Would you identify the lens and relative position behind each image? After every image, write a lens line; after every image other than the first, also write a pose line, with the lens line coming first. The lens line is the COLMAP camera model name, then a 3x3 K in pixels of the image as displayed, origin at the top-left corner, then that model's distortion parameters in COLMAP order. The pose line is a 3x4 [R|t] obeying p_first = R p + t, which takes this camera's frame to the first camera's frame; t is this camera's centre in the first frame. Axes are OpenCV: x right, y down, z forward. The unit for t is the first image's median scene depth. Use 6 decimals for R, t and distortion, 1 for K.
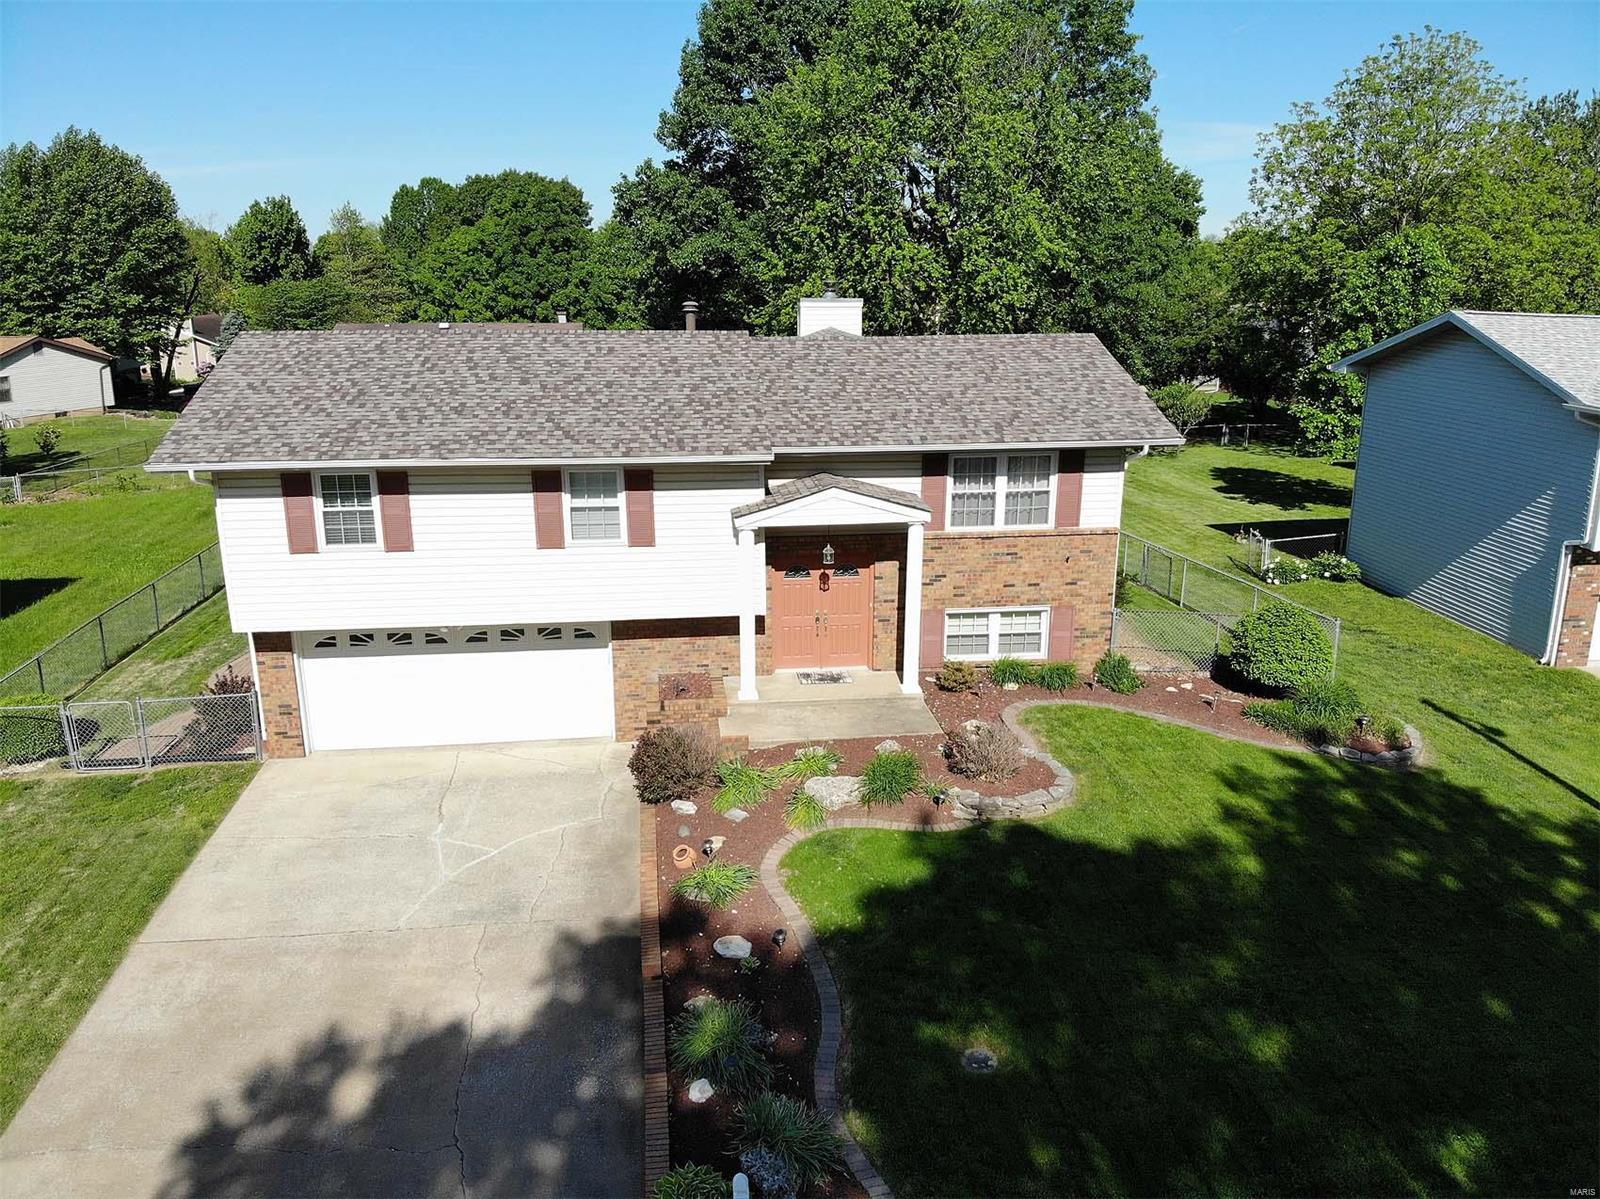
lens RADIAL K [[1197.6, 0, 811.9], [0, 1197.6, 604.8], [0, 0, 1]] dist [0.031997, -0.129499]
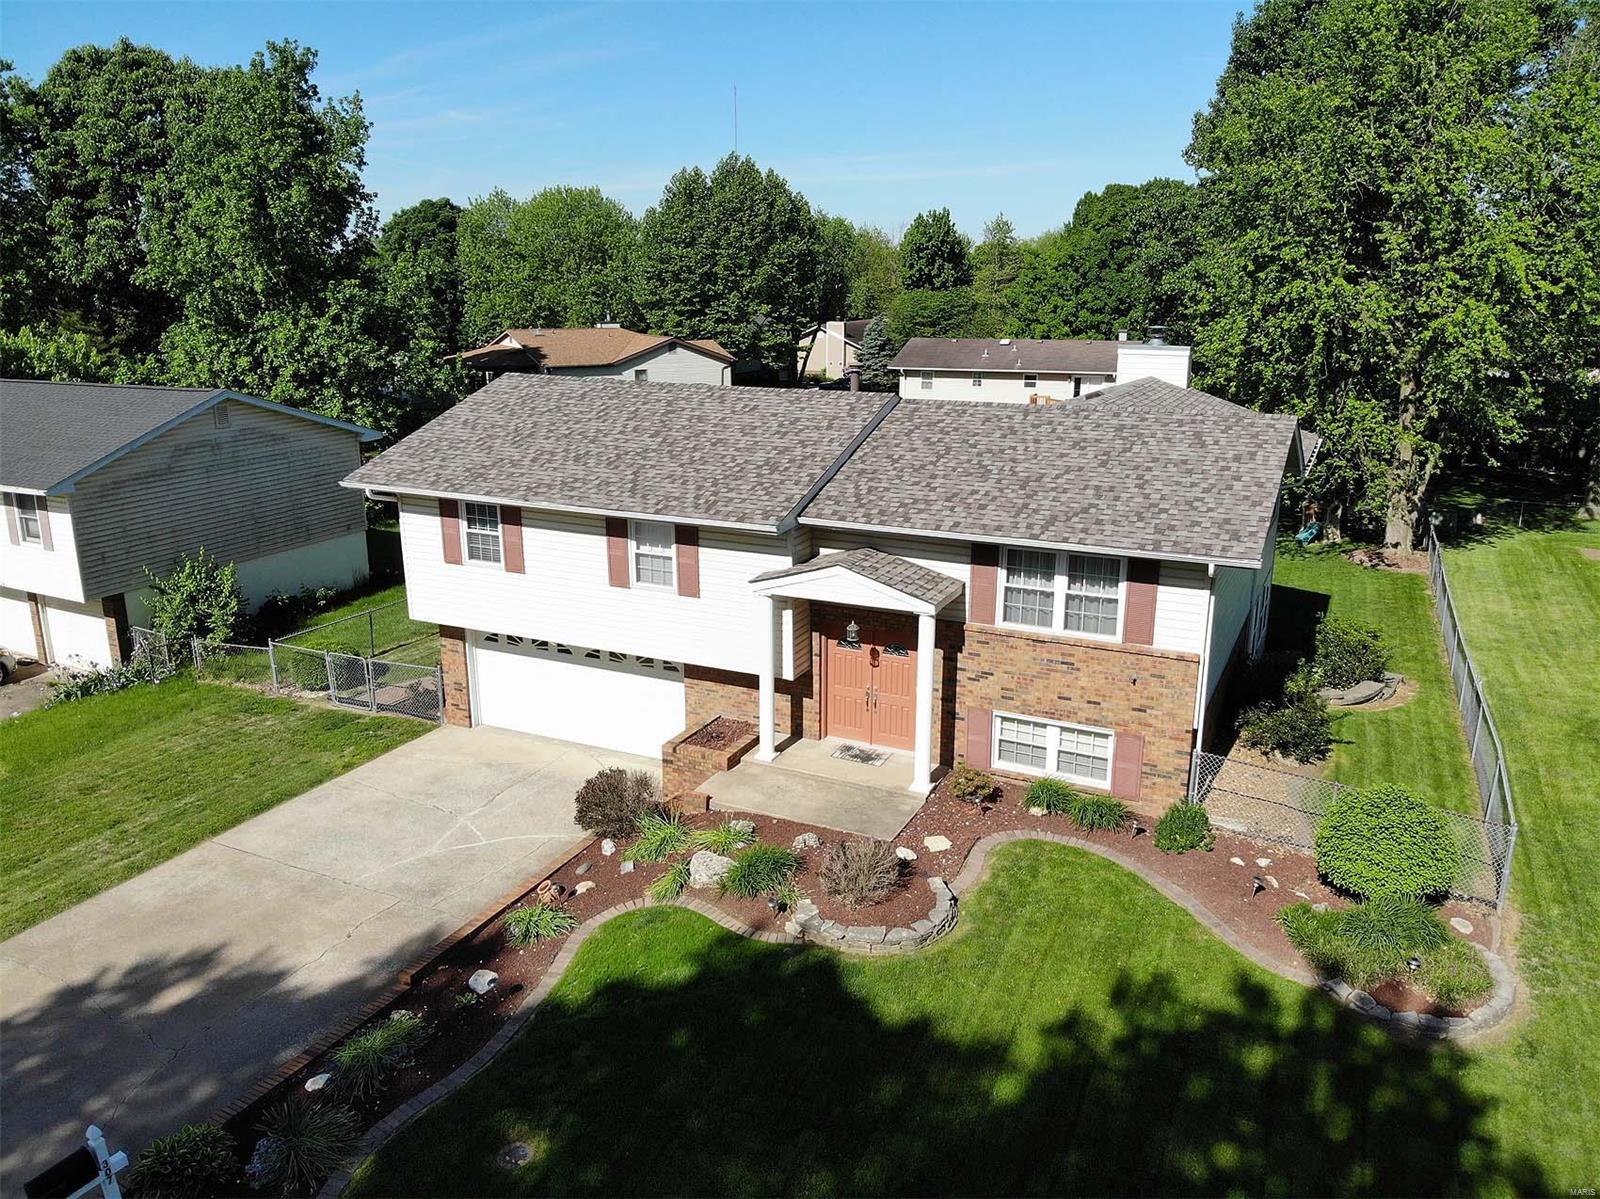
lens RADIAL K [[1197.6, 0, 791.6], [0, 1197.6, 588.1], [0, 0, 1]] dist [0.031997, -0.129499]
pose [[0.830558, 0.139932, -0.539067, 0.471149], [-0.146534, 0.988723, 0.030884, -0.095996], [0.537310, 0.053341, 0.841697, 0.148290]]
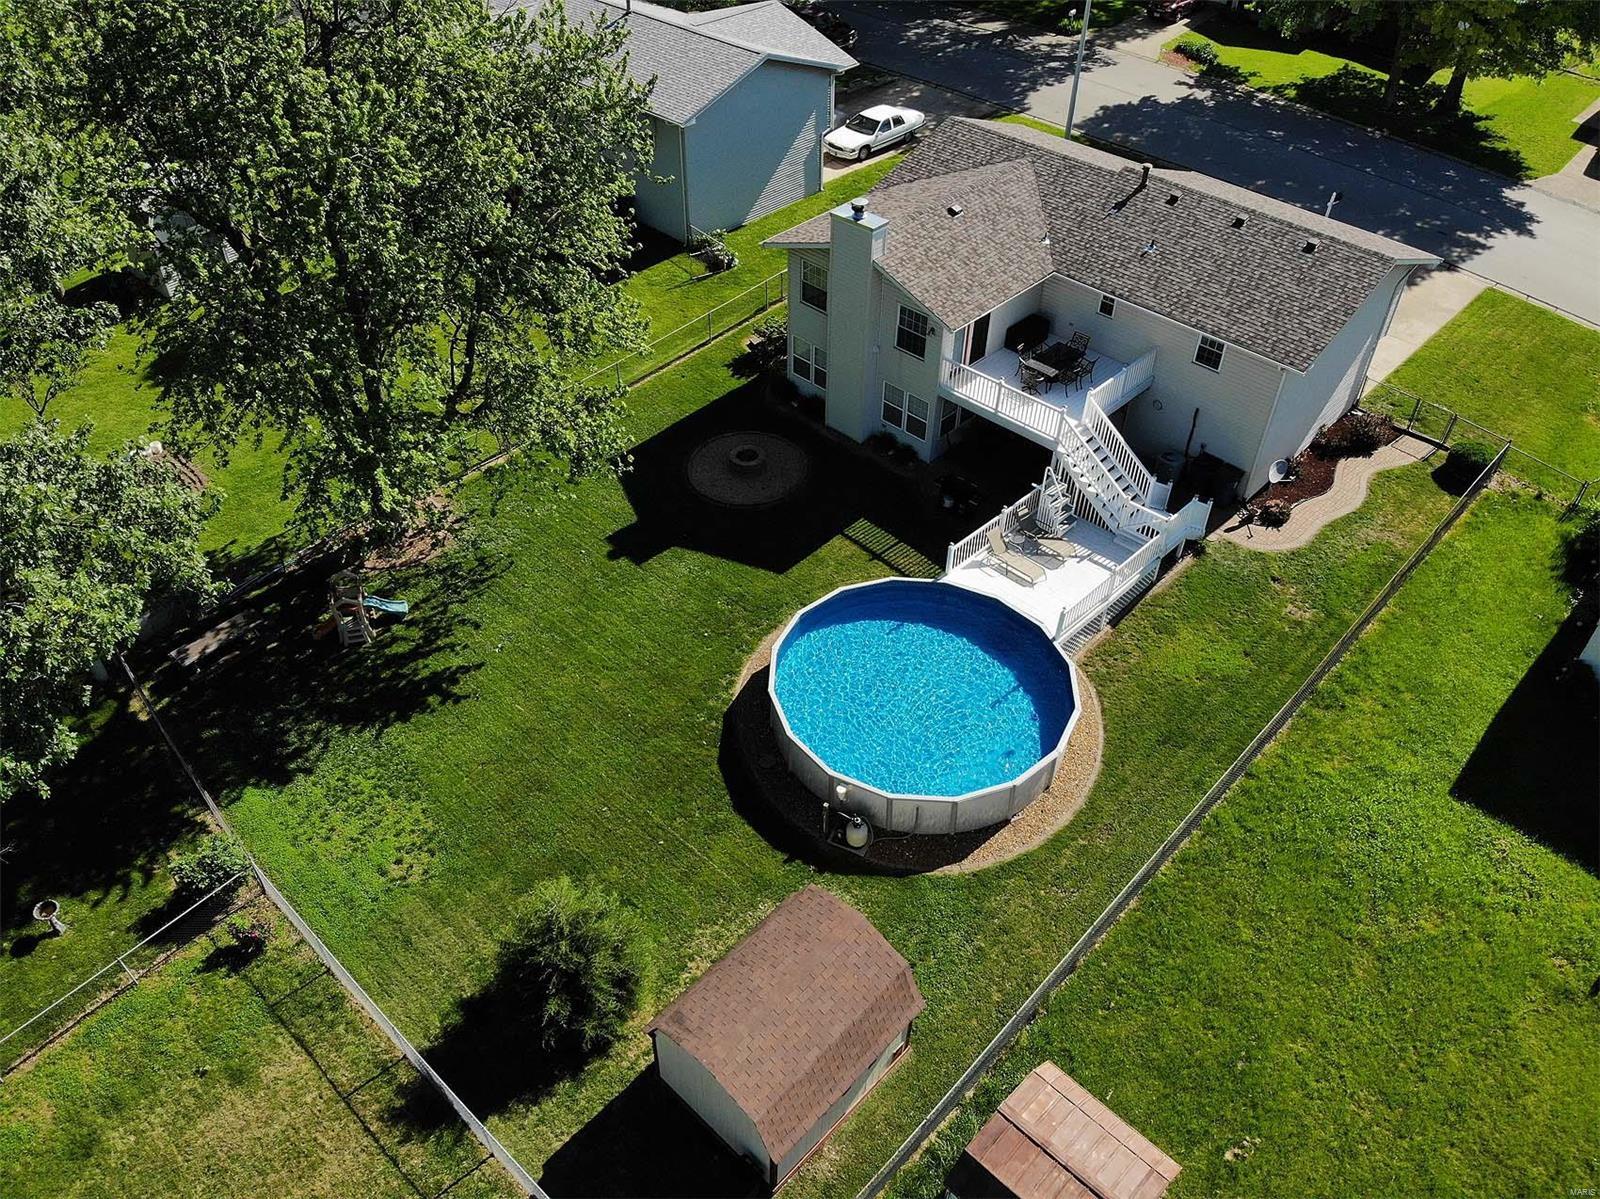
lens RADIAL K [[1197.6, 0, 794.5], [0, 1197.6, 612.2], [0, 0, 1]] dist [0.031997, -0.129499]
pose [[-0.627137, -0.532804, 0.568172, -1.179160], [0.199105, 0.595554, 0.778250, -1.409091], [-0.753032, 0.601195, -0.267410, 2.426158]]
